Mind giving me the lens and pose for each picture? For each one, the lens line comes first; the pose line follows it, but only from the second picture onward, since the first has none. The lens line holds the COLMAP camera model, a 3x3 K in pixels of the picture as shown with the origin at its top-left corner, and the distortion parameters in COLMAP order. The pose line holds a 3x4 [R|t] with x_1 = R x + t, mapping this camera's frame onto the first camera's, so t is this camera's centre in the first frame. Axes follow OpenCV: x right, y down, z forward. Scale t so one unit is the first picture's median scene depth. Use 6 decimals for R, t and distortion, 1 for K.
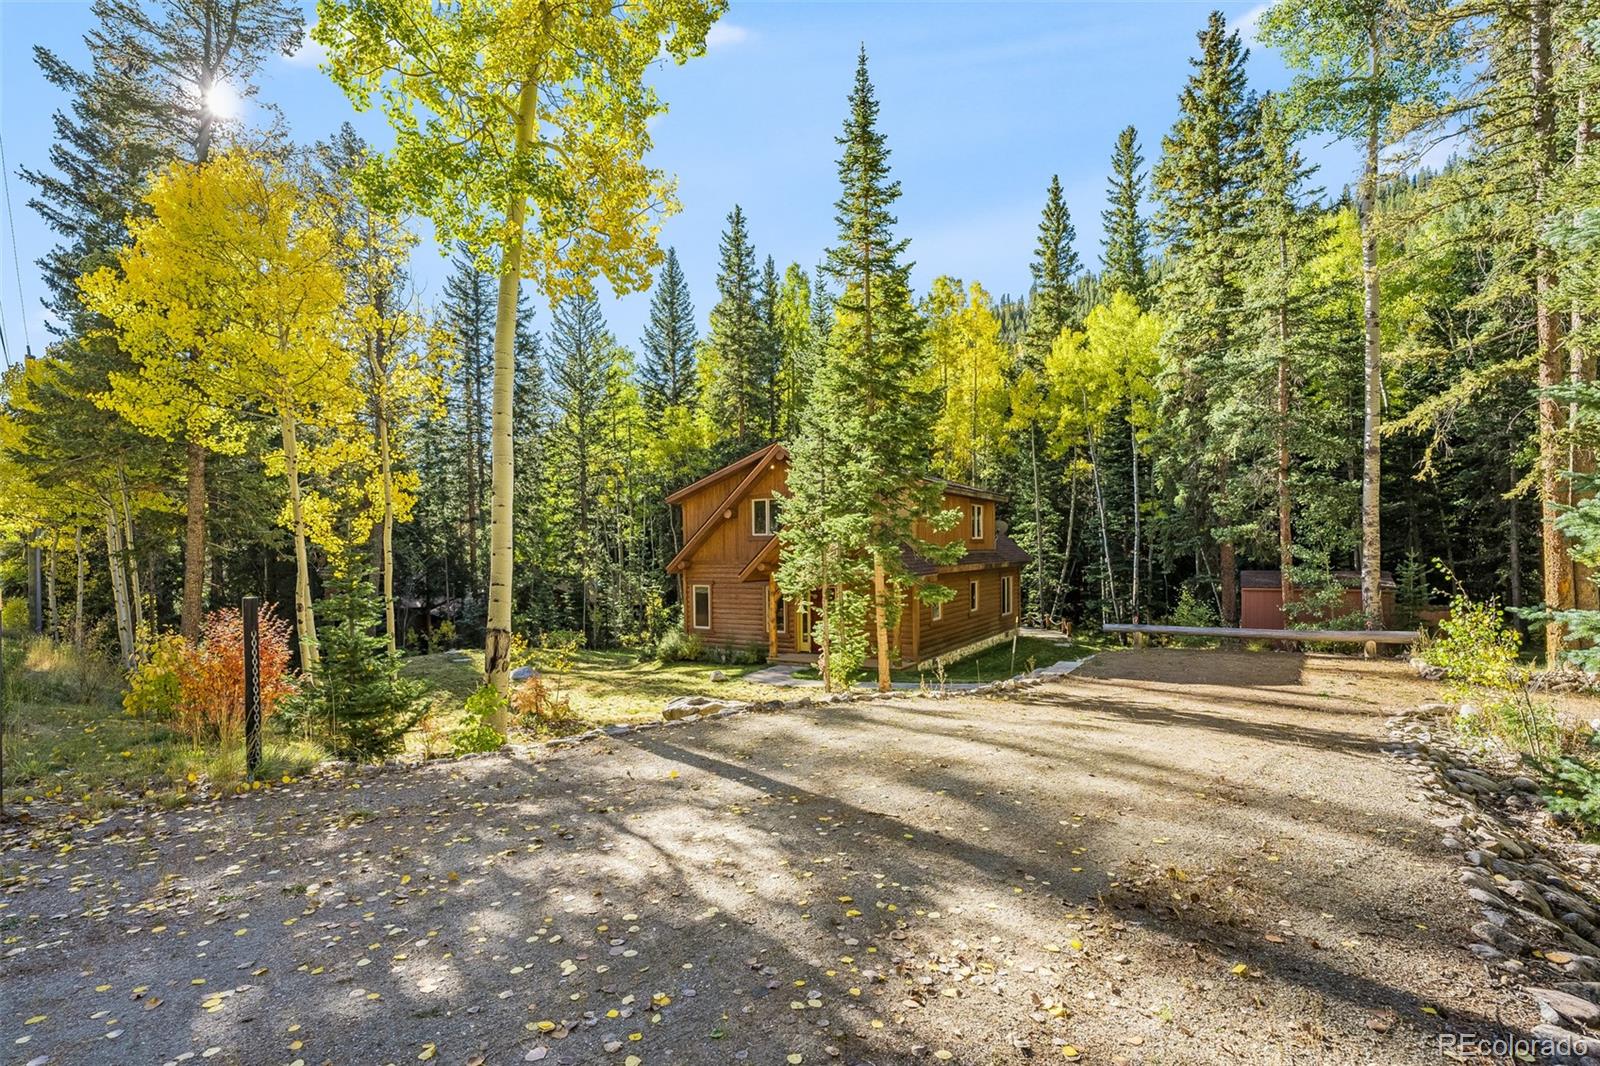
lens RADIAL K [[707.9, 0, 800.3], [0, 707.9, 548.0], [0, 0, 1]] dist [-0.002355, 0.000169]
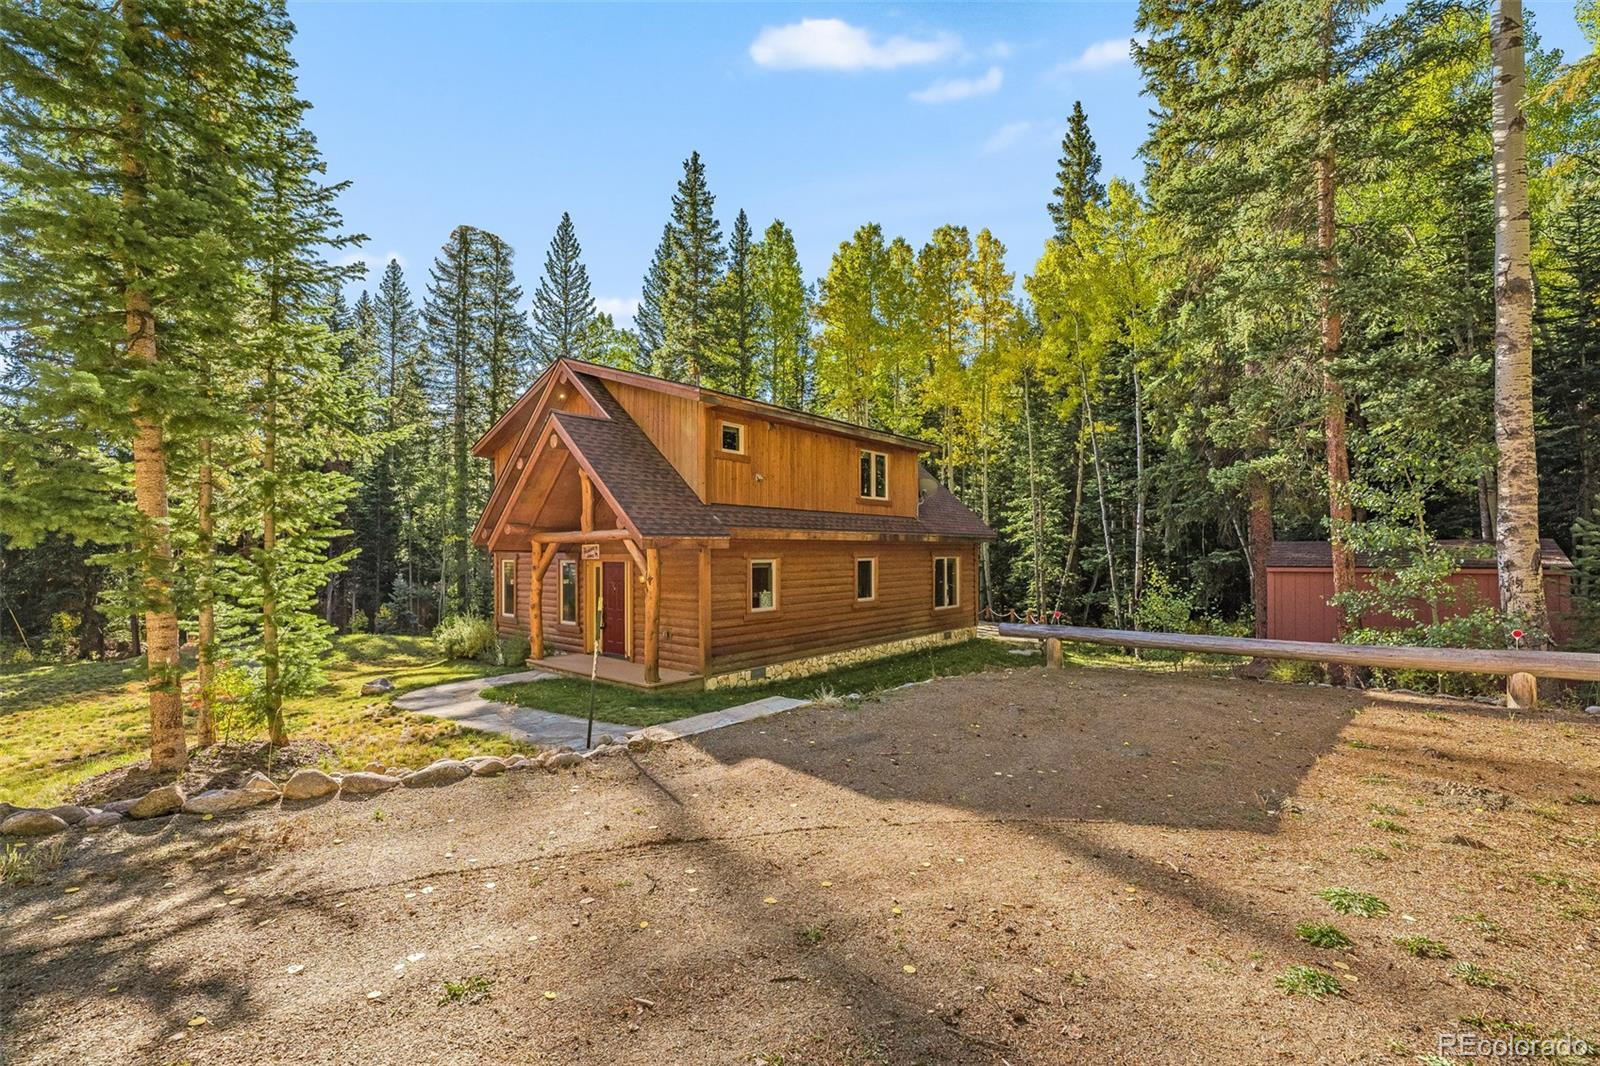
lens RADIAL K [[647.9, 0, 800.0], [0, 647.9, 527.2], [0, 0, 1]] dist [-0.007915, -0.000428]
pose [[0.988035, 0.001994, -0.154218, 0.338869], [-0.007062, 0.999453, -0.032318, 0.044787], [0.154069, 0.033020, 0.987508, 0.427412]]
